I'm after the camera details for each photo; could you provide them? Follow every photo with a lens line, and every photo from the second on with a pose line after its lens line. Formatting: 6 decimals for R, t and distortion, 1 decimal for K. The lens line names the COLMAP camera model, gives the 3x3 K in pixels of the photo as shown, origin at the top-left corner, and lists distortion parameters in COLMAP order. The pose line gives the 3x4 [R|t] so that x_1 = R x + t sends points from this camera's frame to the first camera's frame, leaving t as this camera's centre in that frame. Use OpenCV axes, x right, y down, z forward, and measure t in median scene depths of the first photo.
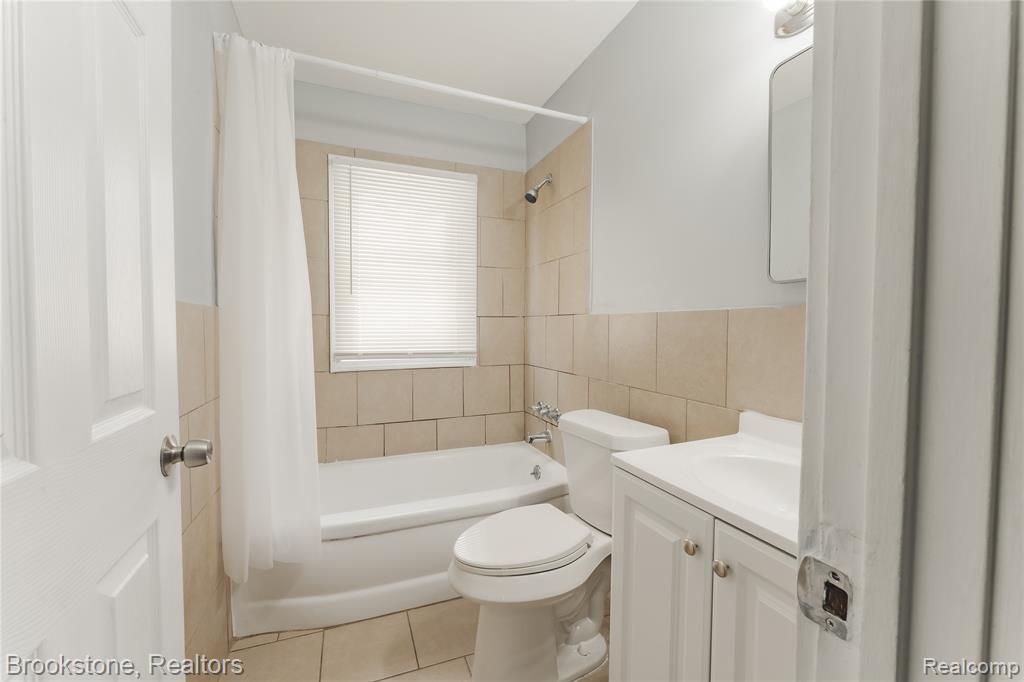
lens RADIAL K [[412.4, 0, 502.4], [0, 412.4, 344.4], [0, 0, 1]] dist [-0.001674, 0.000219]
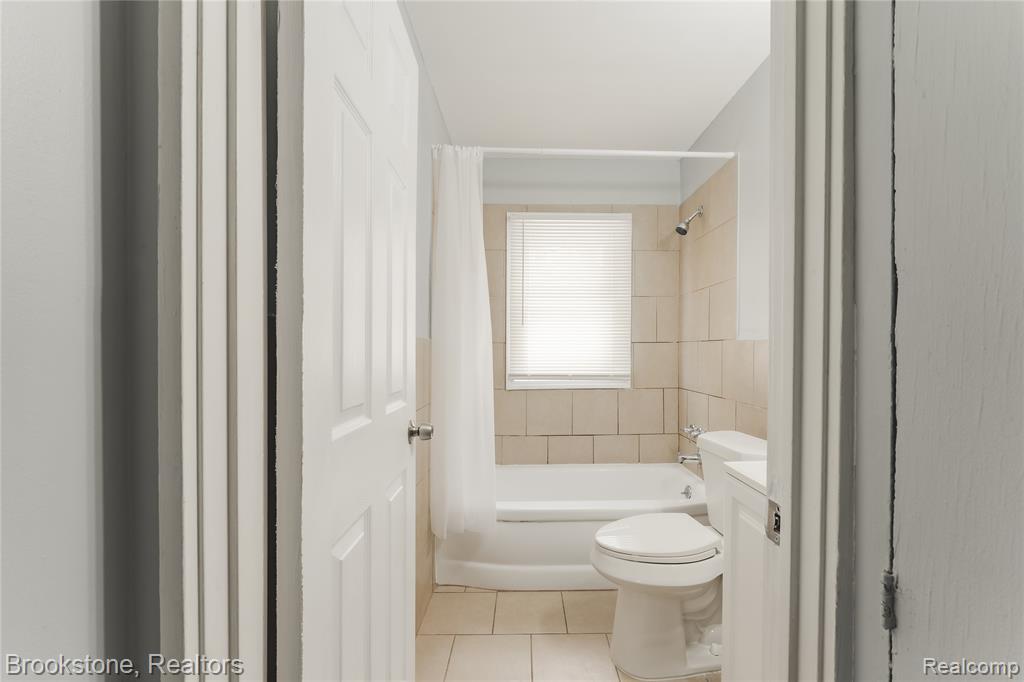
lens RADIAL K [[412.4, 0, 518.3], [0, 412.4, 350.6], [0, 0, 1]] dist [-0.001674, 0.000219]
pose [[0.931255, -0.003952, -0.364347, 0.078337], [-0.011941, 0.999073, -0.041356, 0.002825], [0.364173, 0.042863, 0.930344, -0.160240]]
